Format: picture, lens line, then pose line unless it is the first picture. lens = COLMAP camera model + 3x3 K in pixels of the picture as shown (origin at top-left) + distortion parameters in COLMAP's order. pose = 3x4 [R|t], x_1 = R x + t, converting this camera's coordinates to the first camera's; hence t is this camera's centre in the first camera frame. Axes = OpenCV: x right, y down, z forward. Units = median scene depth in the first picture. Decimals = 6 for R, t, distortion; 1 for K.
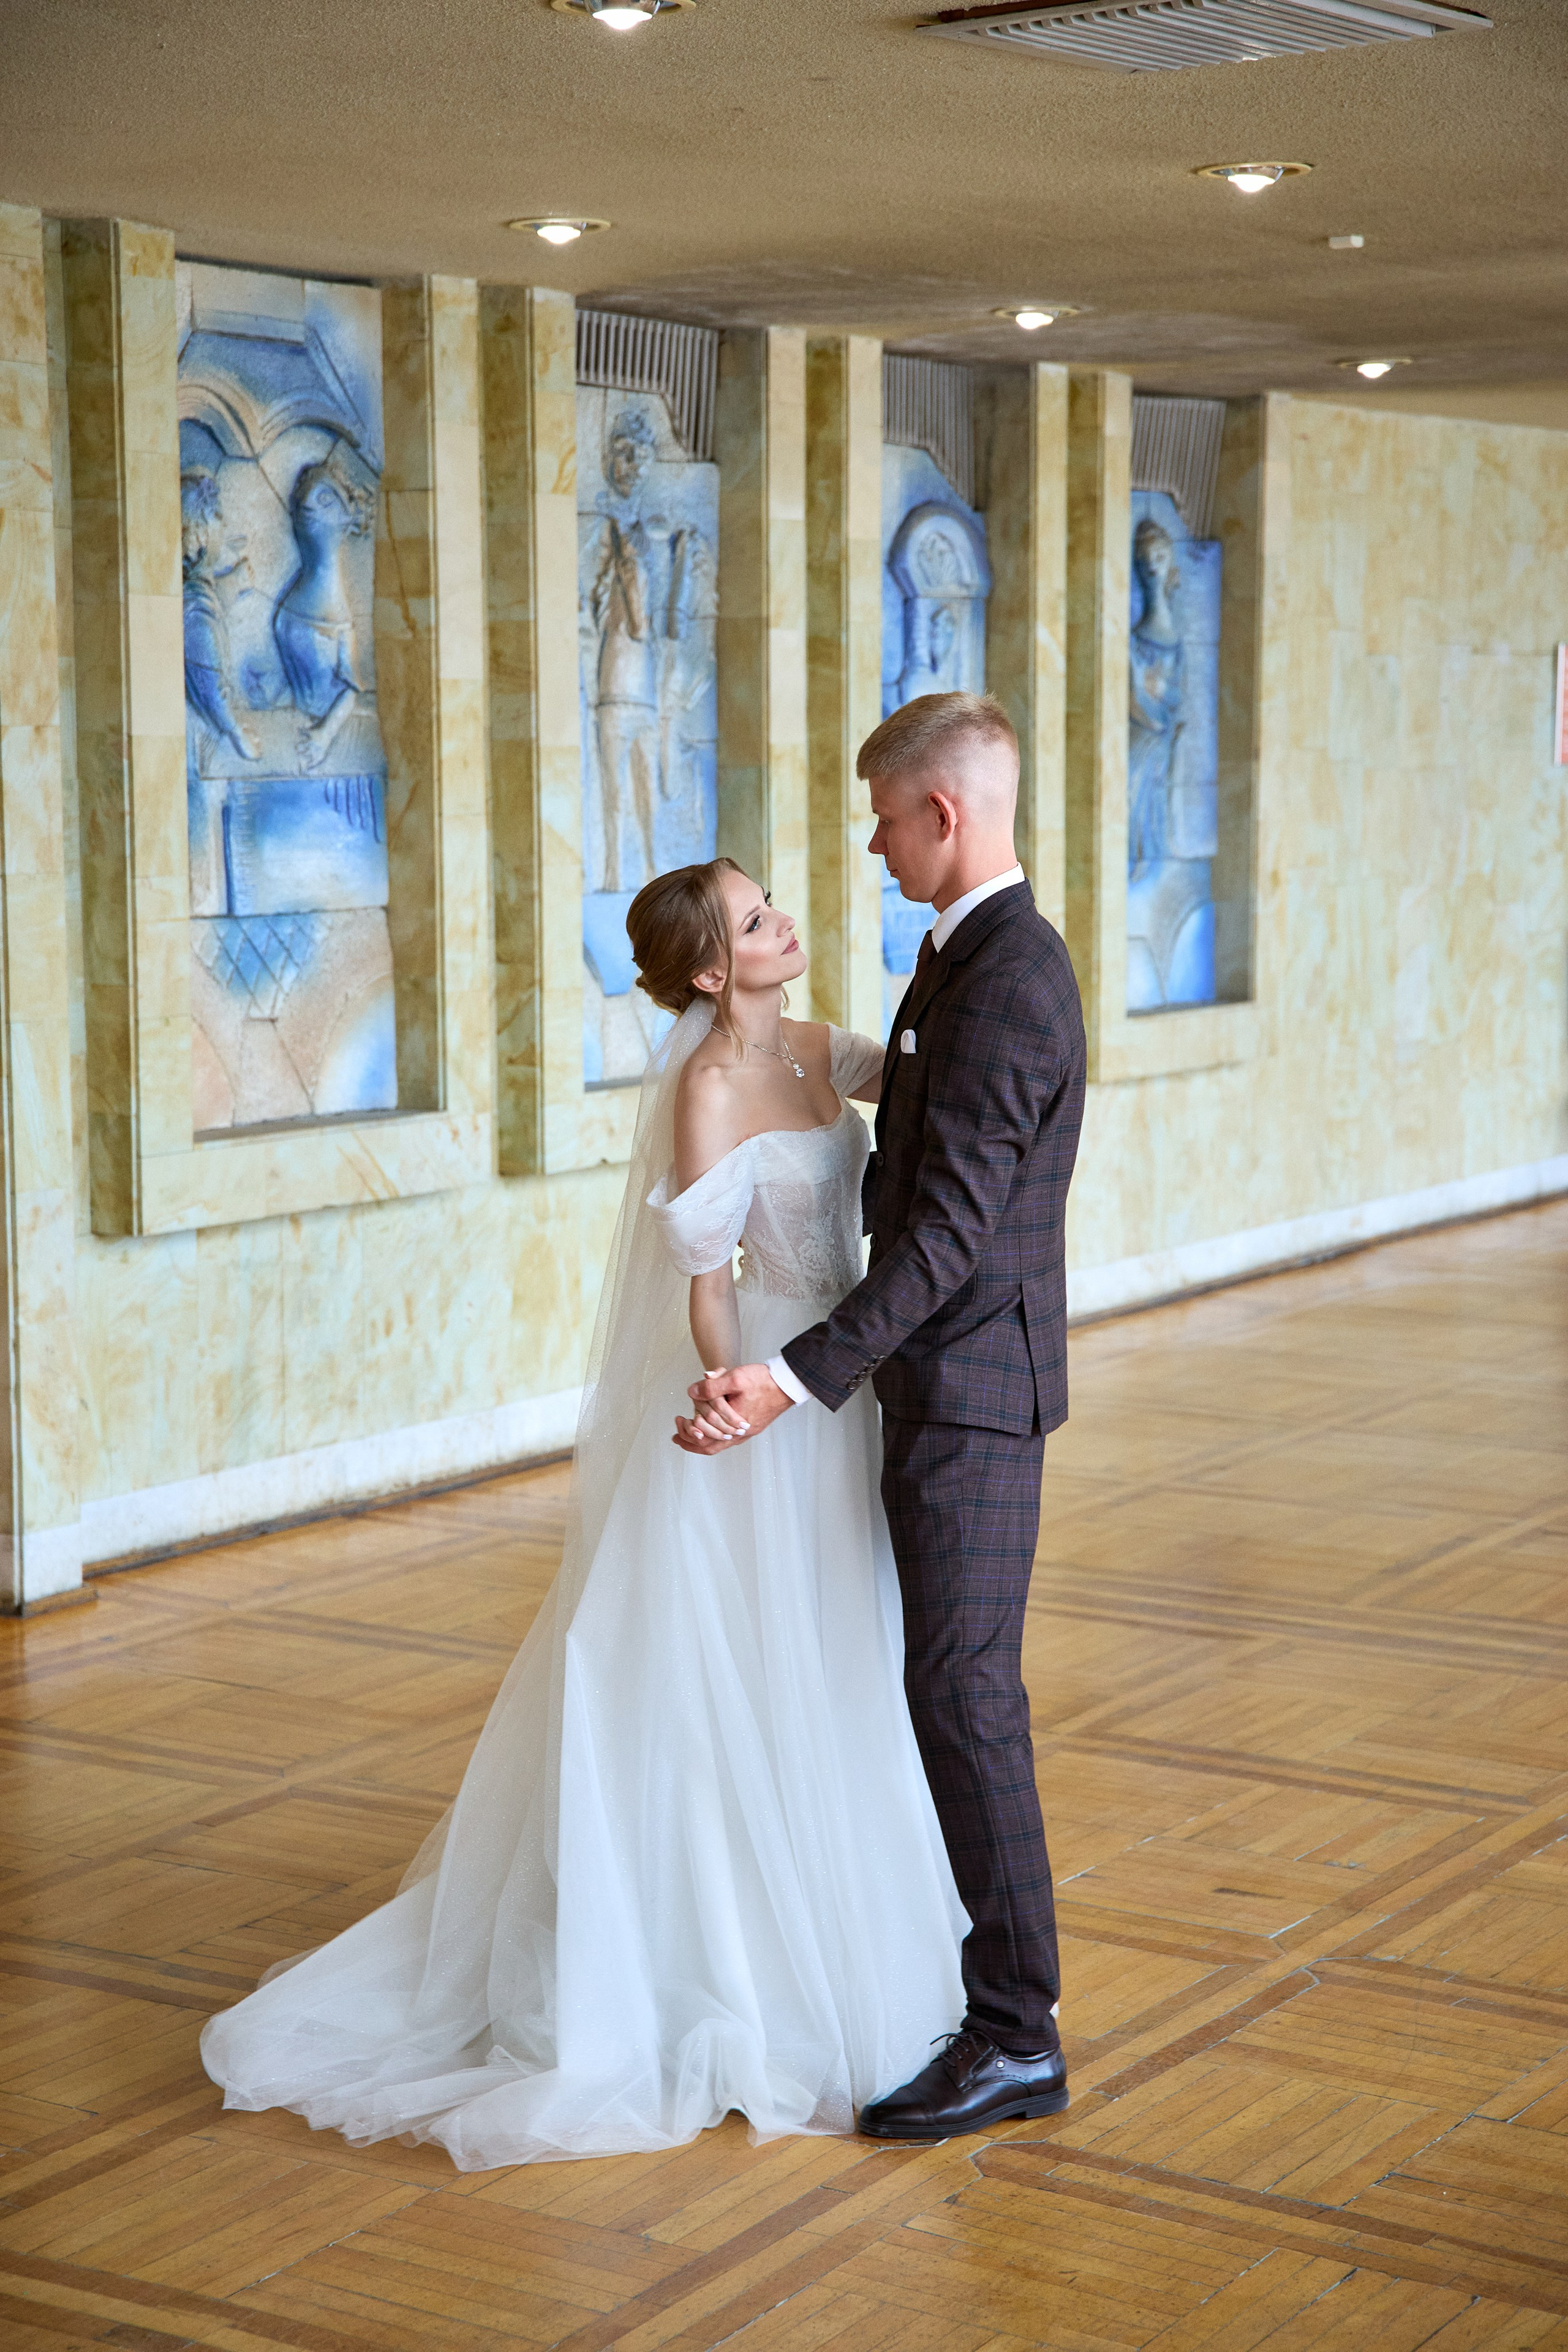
lens RADIAL K [[4236.5, 0, 804.2], [0, 4236.5, 1175.3], [0, 0, 1]] dist [0.154860, 0.000000]
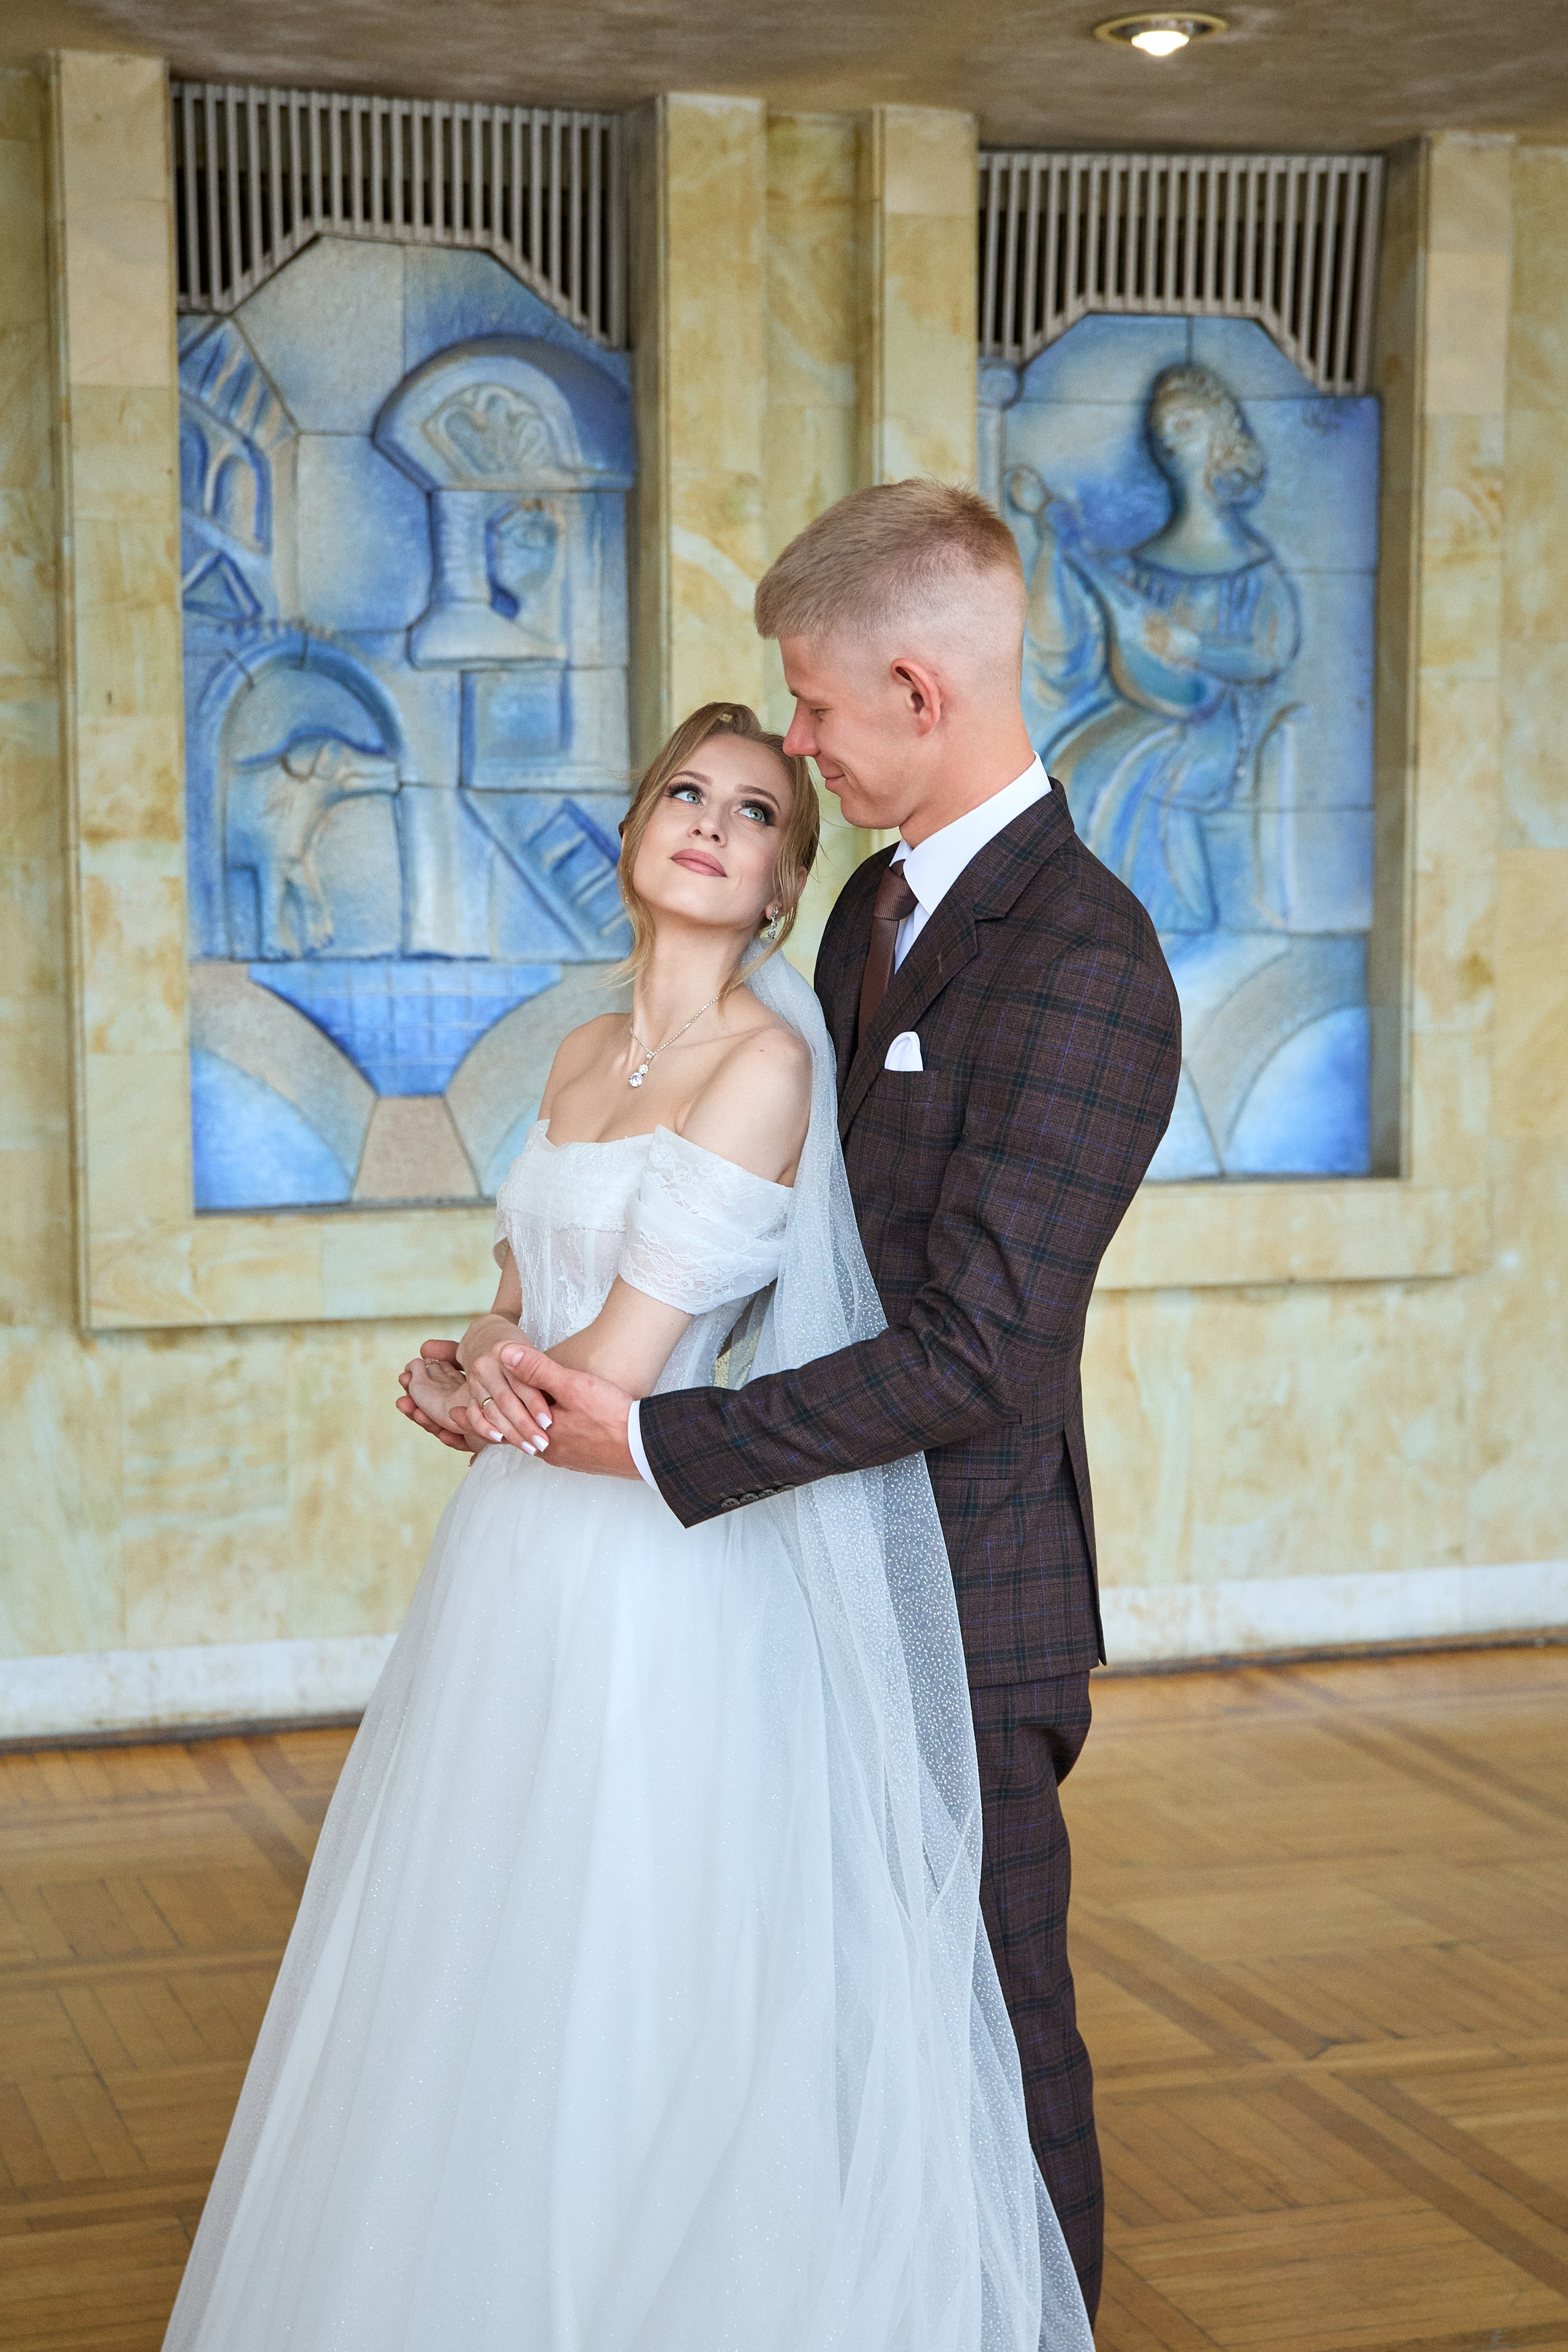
lens RADIAL K [[3533.4, 0, 765.8], [0, 3533.4, 1072.4], [0, 0, 1]] dist [0.076090, 0.000000]
pose [[0.757556, 0.082174, -0.647577, 0.475604], [-0.083648, 0.996086, 0.028545, -0.083374], [0.647389, 0.032544, 0.761465, 0.760026]]
